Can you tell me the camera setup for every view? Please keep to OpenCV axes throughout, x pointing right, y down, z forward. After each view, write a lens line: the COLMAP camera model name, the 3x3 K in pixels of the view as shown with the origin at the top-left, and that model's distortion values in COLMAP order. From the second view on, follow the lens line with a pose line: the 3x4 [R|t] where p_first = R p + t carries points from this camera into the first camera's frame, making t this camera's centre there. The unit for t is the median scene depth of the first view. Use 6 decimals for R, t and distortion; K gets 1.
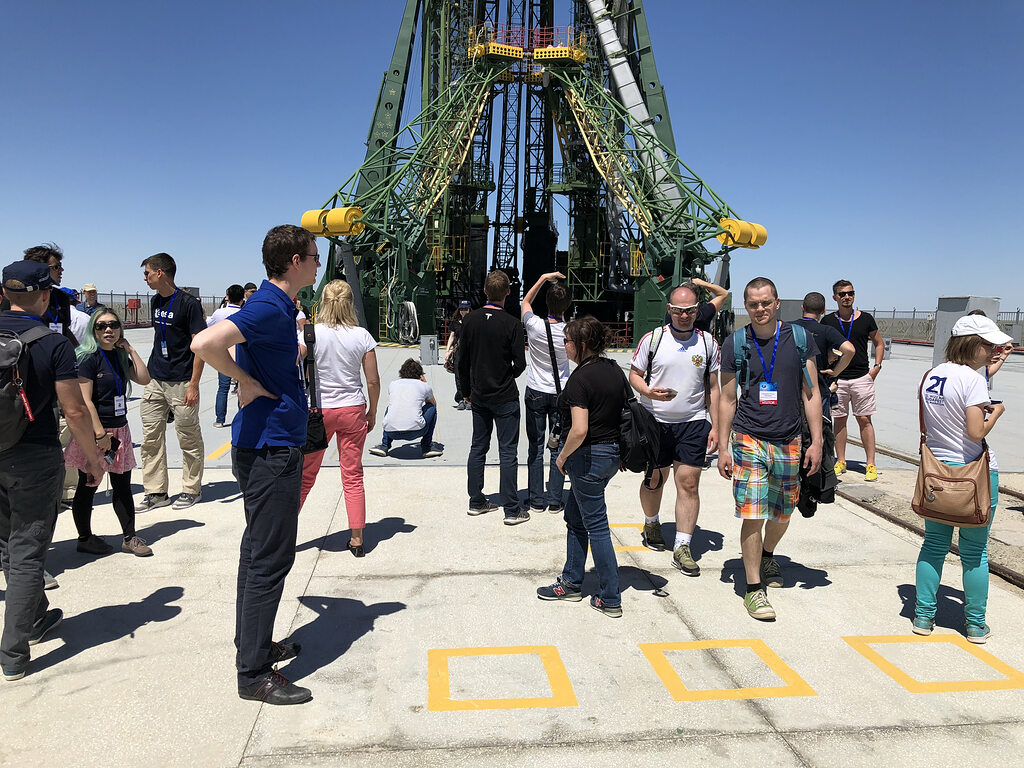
lens RADIAL K [[826.5, 0, 516.3], [0, 826.5, 375.6], [0, 0, 1]] dist [0.028672, -0.038473]
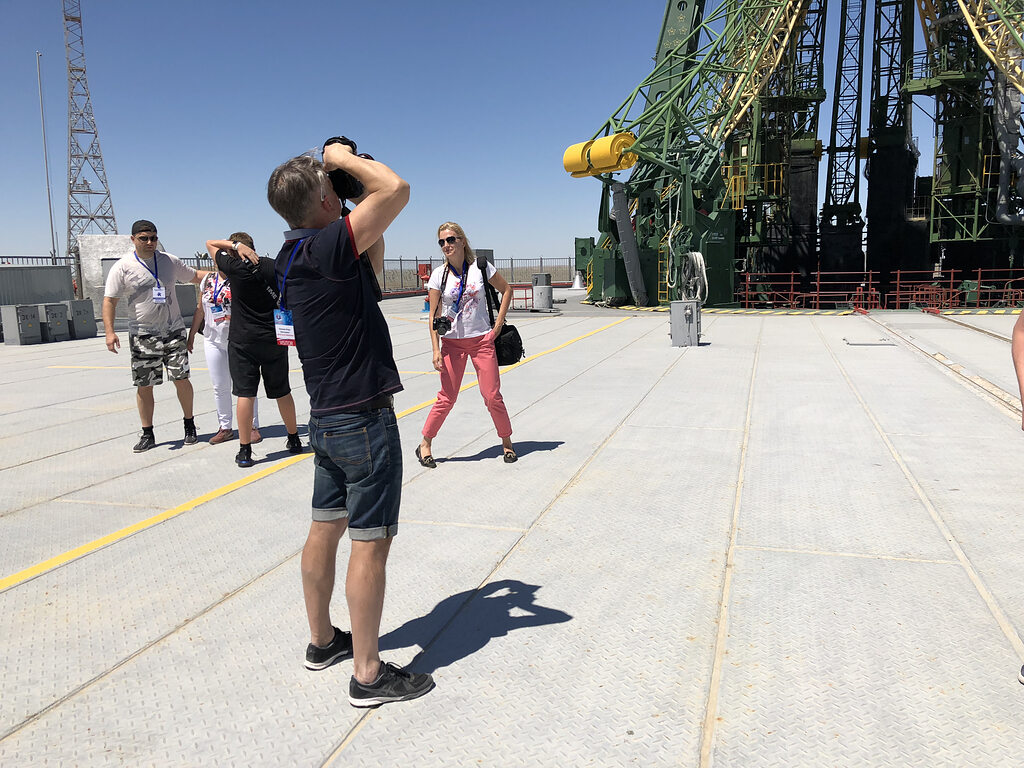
lens RADIAL K [[826.5, 0, 509.5], [0, 826.5, 379.3], [0, 0, 1]] dist [0.028672, -0.038473]
pose [[0.917676, 0.013913, -0.397085, 0.014559], [0.008250, 0.998504, 0.054051, -0.012174], [0.397243, -0.052877, 0.916189, 0.184235]]
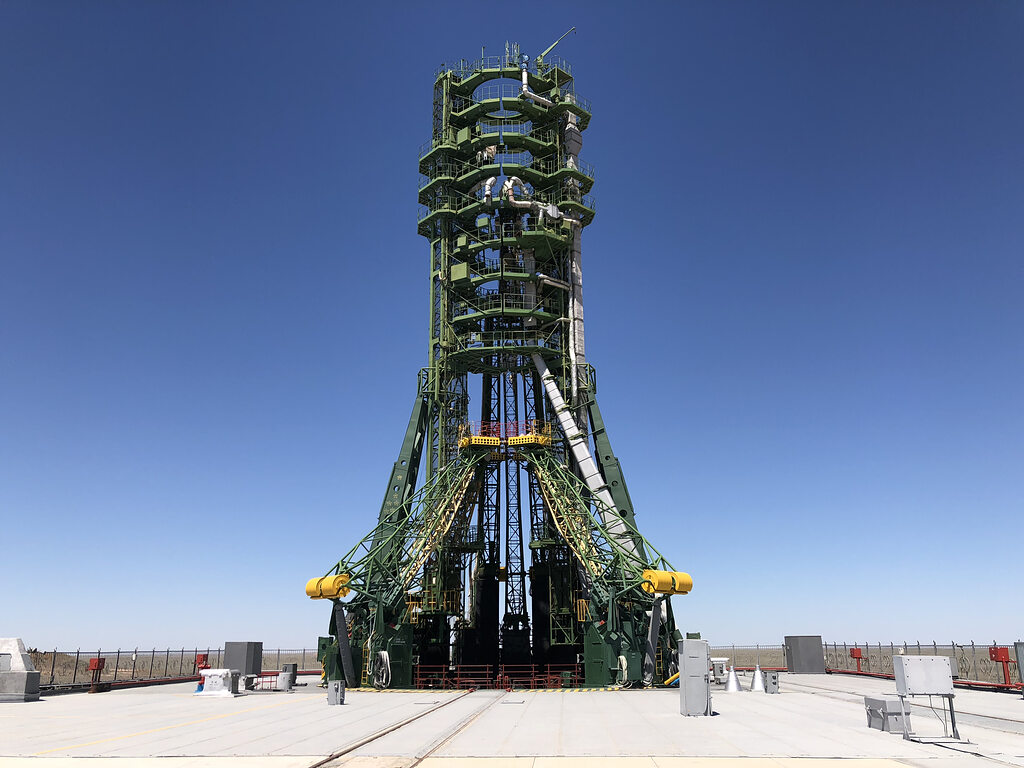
lens RADIAL K [[826.5, 0, 507.7], [0, 826.5, 388.3], [0, 0, 1]] dist [0.028672, -0.038473]
pose [[0.985073, -0.078226, -0.153336, 0.215290], [0.014744, 0.925846, -0.377613, 0.012264], [0.171505, 0.369715, 0.913179, -0.175601]]
